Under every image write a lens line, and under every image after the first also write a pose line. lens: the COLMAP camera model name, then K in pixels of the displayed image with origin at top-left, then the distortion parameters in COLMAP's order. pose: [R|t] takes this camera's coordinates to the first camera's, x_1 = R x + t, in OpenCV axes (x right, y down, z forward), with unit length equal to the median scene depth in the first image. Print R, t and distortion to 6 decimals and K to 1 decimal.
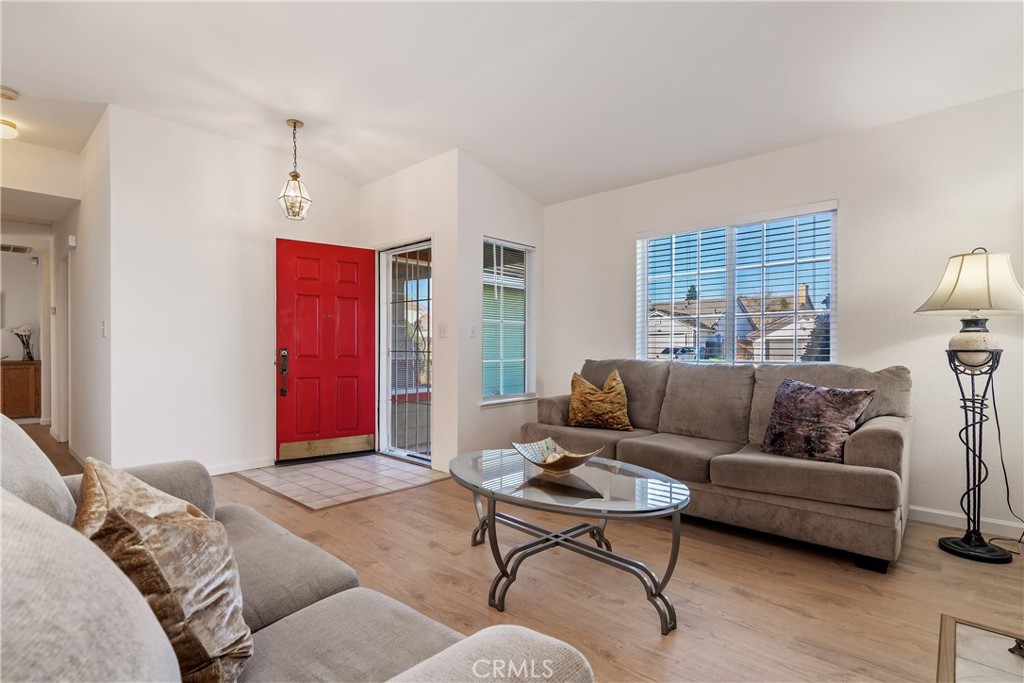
lens RADIAL K [[498.2, 0, 515.0], [0, 498.2, 346.6], [0, 0, 1]] dist [0.001510, -0.001917]
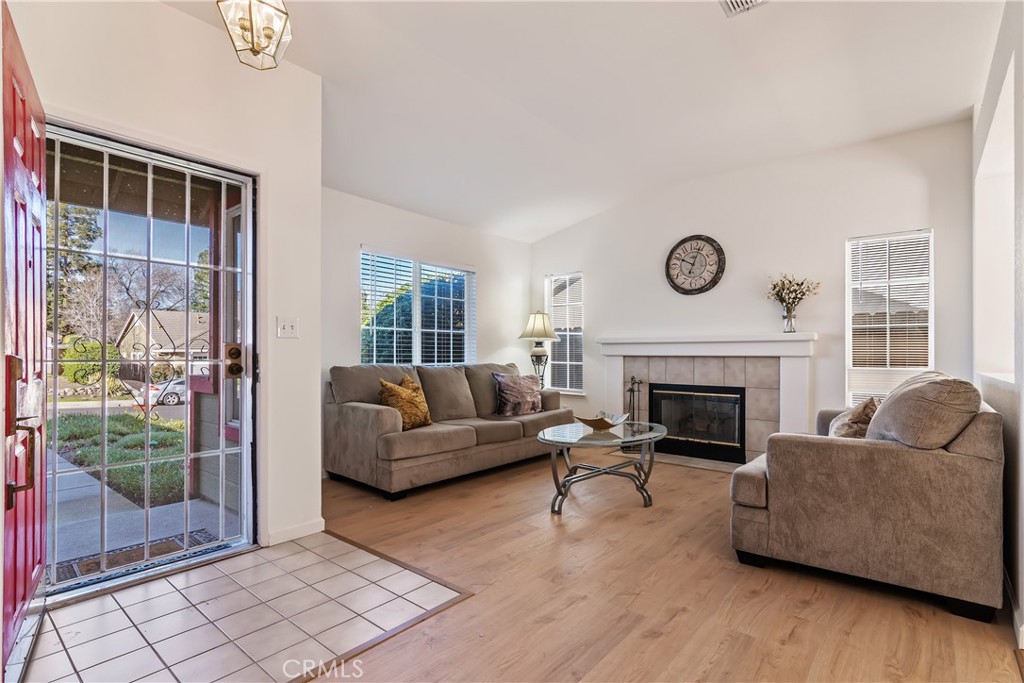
lens RADIAL K [[498.2, 0, 514.5], [0, 498.2, 349.8], [0, 0, 1]] dist [0.001510, -0.001917]
pose [[-0.045950, 0.012868, 0.998861, -1.186646], [-0.001700, 0.999915, -0.012960, 0.010864], [-0.998942, -0.002294, -0.045924, 1.060102]]
